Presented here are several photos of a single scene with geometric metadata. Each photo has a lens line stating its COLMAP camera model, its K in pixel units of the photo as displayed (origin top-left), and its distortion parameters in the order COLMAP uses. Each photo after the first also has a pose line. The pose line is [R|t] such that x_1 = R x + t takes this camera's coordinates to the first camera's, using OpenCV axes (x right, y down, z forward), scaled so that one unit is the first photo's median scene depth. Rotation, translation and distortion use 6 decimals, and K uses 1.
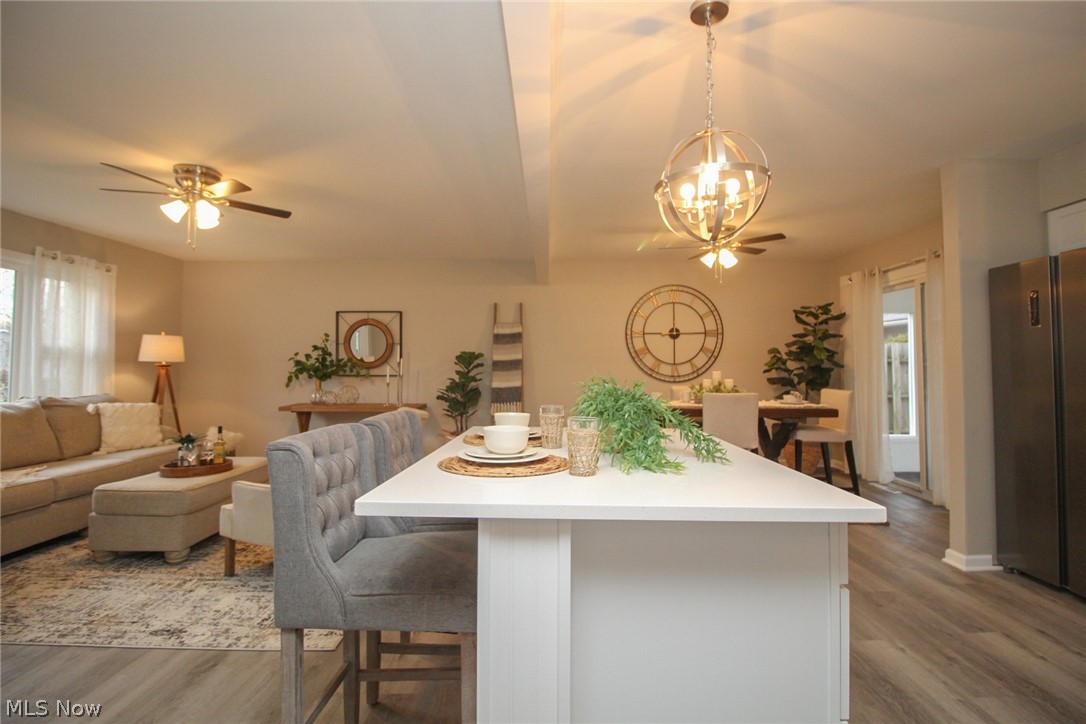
lens RADIAL K [[508.7, 0, 546.6], [0, 508.7, 351.9], [0, 0, 1]] dist [-0.001795, -0.010059]
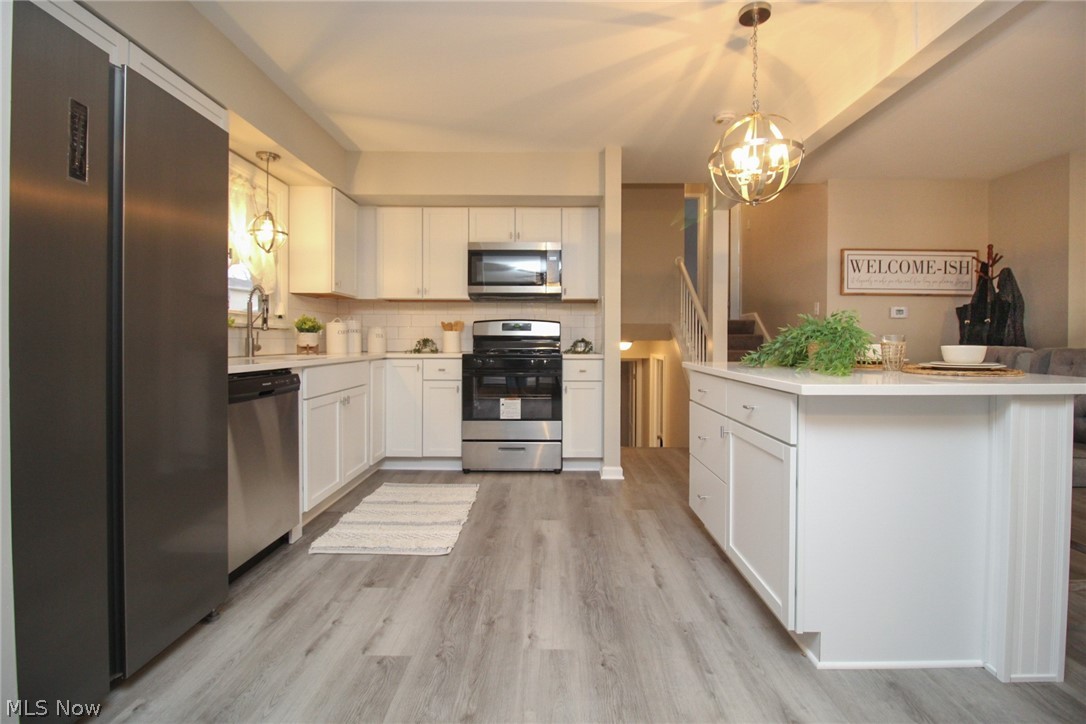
lens RADIAL K [[508.7, 0, 548.9], [0, 508.7, 348.9], [0, 0, 1]] dist [-0.001795, -0.010059]
pose [[-0.999974, -0.005343, -0.004871, 0.259572], [-0.005249, 0.999800, -0.019287, 0.053055], [0.004973, -0.019261, -0.999802, 0.698313]]
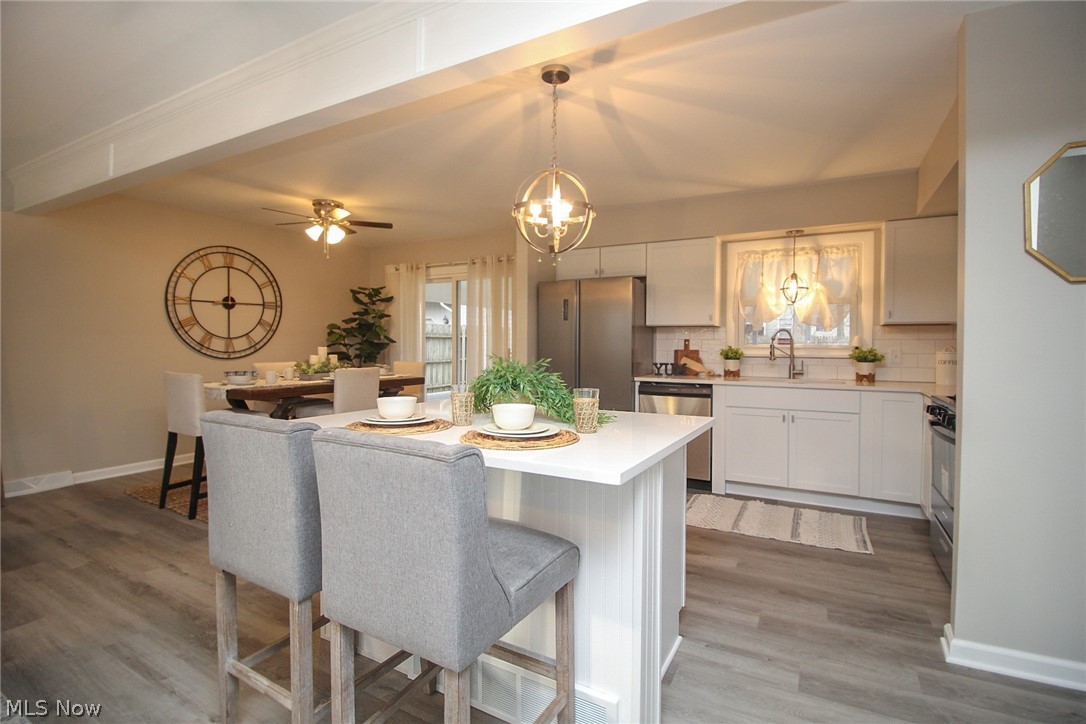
lens RADIAL K [[508.7, 0, 548.3], [0, 508.7, 351.5], [0, 0, 1]] dist [-0.001795, -0.010059]
pose [[0.474849, -0.013582, 0.879963, -0.267618], [-0.034471, 0.998827, 0.034017, -0.001662], [-0.879392, -0.046486, 0.473823, 0.113874]]
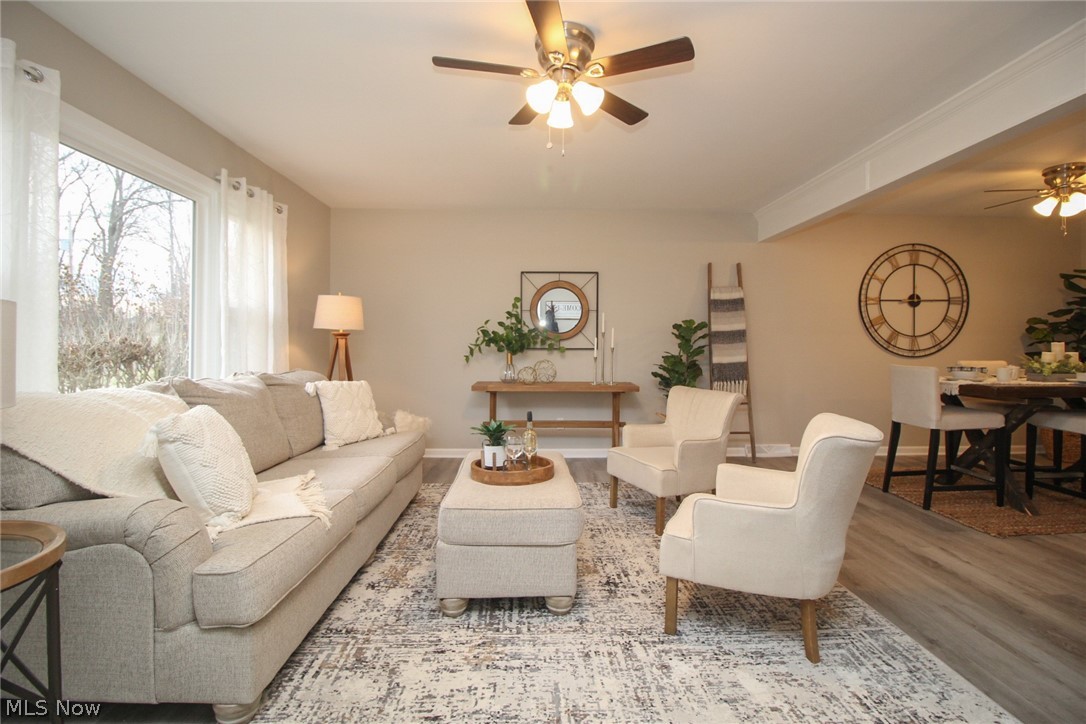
lens RADIAL K [[508.7, 0, 546.3], [0, 508.7, 346.0], [0, 0, 1]] dist [-0.001795, -0.010059]
pose [[0.999346, 0.002736, 0.036059, -0.424639], [-0.003784, 0.999572, 0.029008, 0.019172], [-0.035964, -0.029125, 0.998929, 0.174334]]
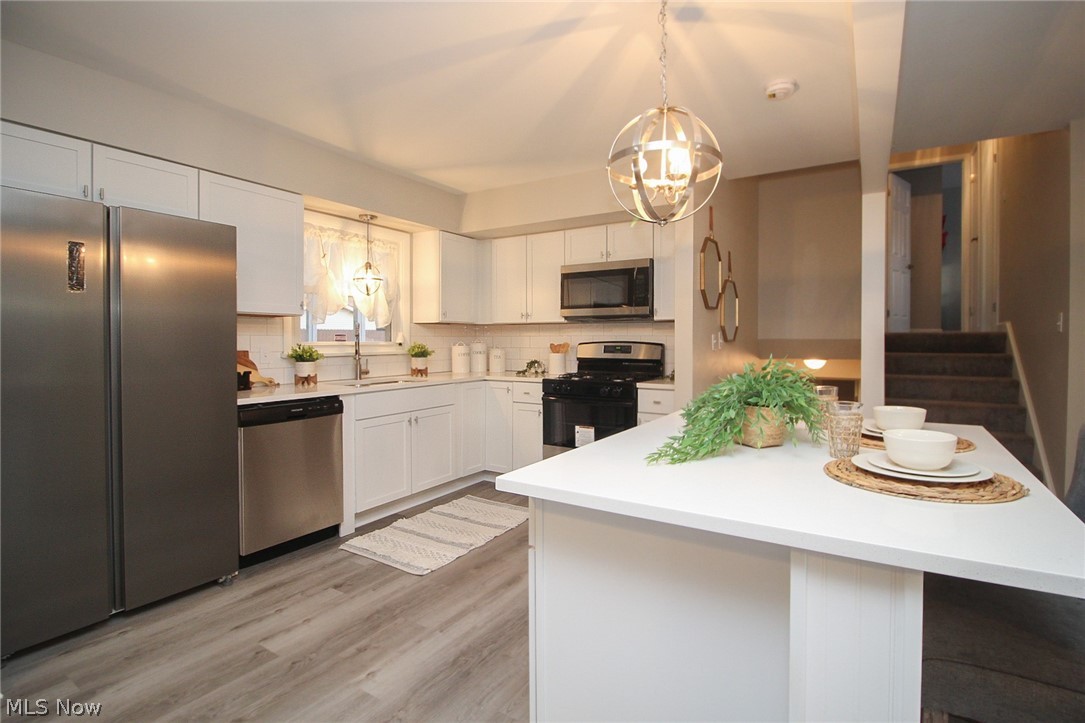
lens RADIAL K [[518.0, 0, 552.2], [0, 518.0, 349.1], [0, 0, 1]] dist [-0.004411, -0.008695]
pose [[-0.854392, -0.010777, 0.519517, -0.005361], [-0.018741, 0.999774, -0.010081, 0.013861], [-0.519291, -0.018349, -0.854401, 0.610830]]
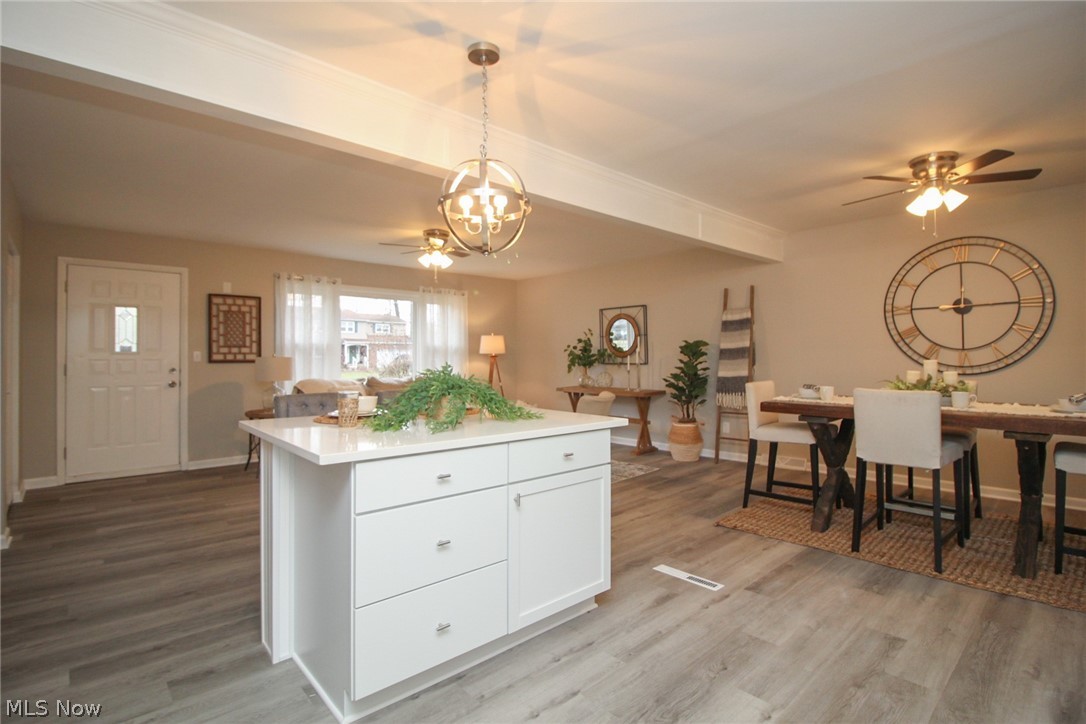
lens RADIAL K [[518.4, 0, 542.1], [0, 518.4, 353.5], [0, 0, 1]] dist [-0.004411, -0.008695]
pose [[0.677908, -0.009643, -0.735084, 0.403467], [0.030759, 0.999410, 0.015255, 0.000493], [0.734503, -0.032952, 0.677805, 0.083965]]
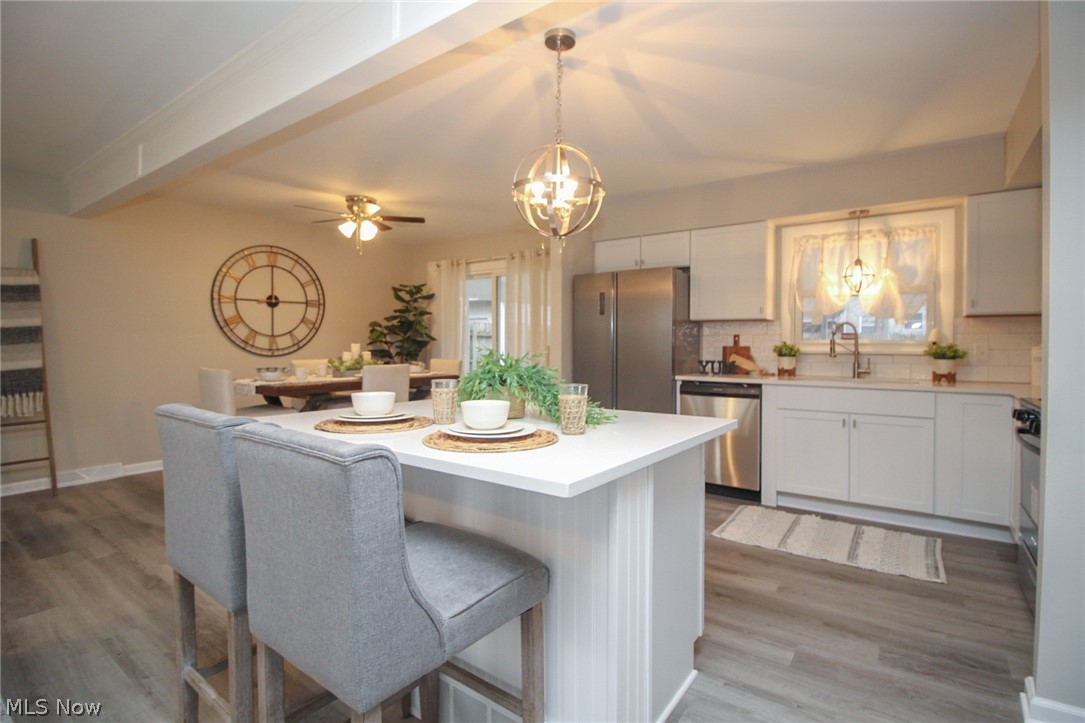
lens RADIAL K [[518.0, 0, 552.1], [0, 518.0, 351.0], [0, 0, 1]] dist [-0.004411, -0.008695]
pose [[0.574672, -0.012852, 0.818283, -0.217025], [-0.029529, 0.998900, 0.036426, 0.003188], [-0.817851, -0.045096, 0.573661, 0.090649]]
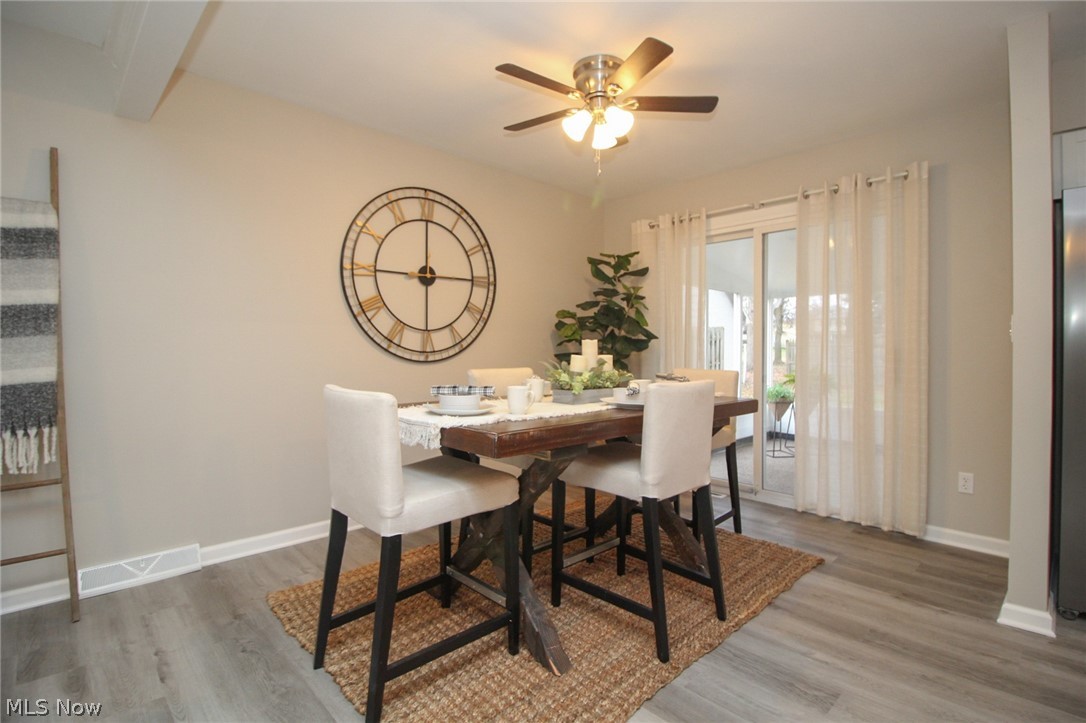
lens RADIAL K [[518.4, 0, 549.9], [0, 518.4, 351.4], [0, 0, 1]] dist [-0.004411, -0.008695]
pose [[0.709717, -0.001270, 0.704486, -0.059413], [-0.025363, 0.999304, 0.027353, 0.029618], [-0.704030, -0.037281, 0.709191, 0.524047]]
